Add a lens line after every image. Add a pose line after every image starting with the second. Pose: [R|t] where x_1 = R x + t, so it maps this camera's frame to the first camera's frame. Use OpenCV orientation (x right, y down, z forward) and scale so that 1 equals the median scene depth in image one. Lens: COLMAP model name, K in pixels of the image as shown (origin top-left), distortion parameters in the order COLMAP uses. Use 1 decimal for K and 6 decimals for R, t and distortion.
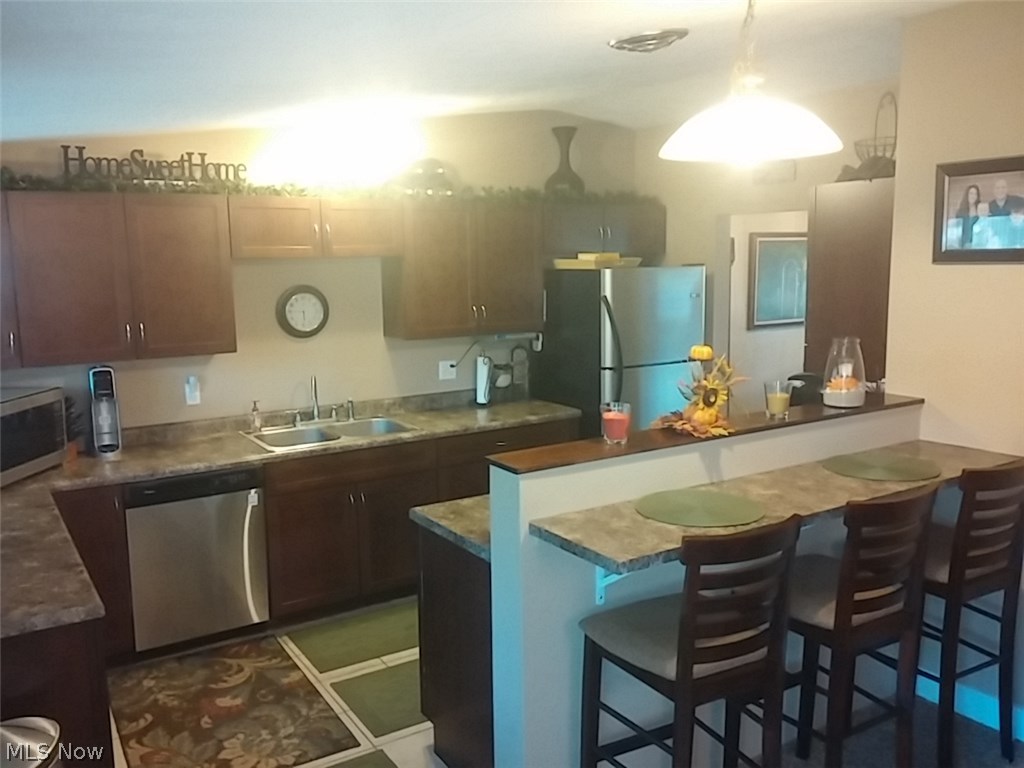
lens RADIAL K [[871.4, 0, 511.3], [0, 871.4, 376.1], [0, 0, 1]] dist [0.106070, -0.149398]
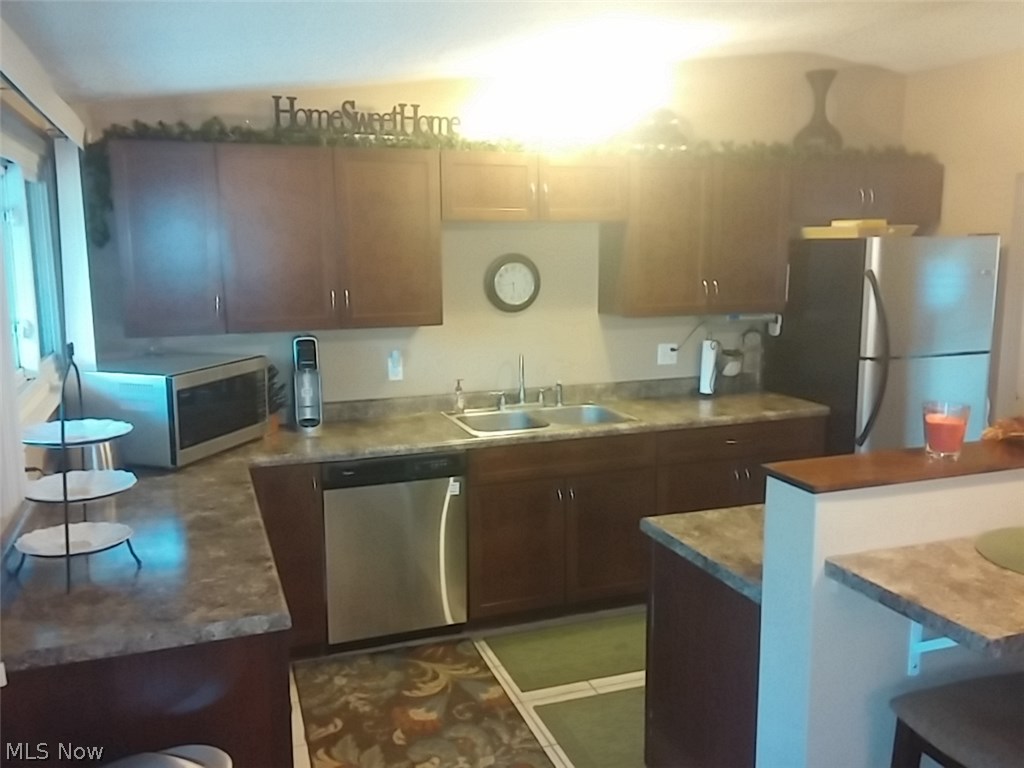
lens RADIAL K [[871.4, 0, 511.3], [0, 871.4, 376.1], [0, 0, 1]] dist [0.106070, -0.149398]
pose [[0.977068, 0.041677, -0.208811, -0.054089], [-0.038639, 0.999080, 0.018605, 0.006406], [0.209394, -0.010110, 0.977779, 0.136884]]
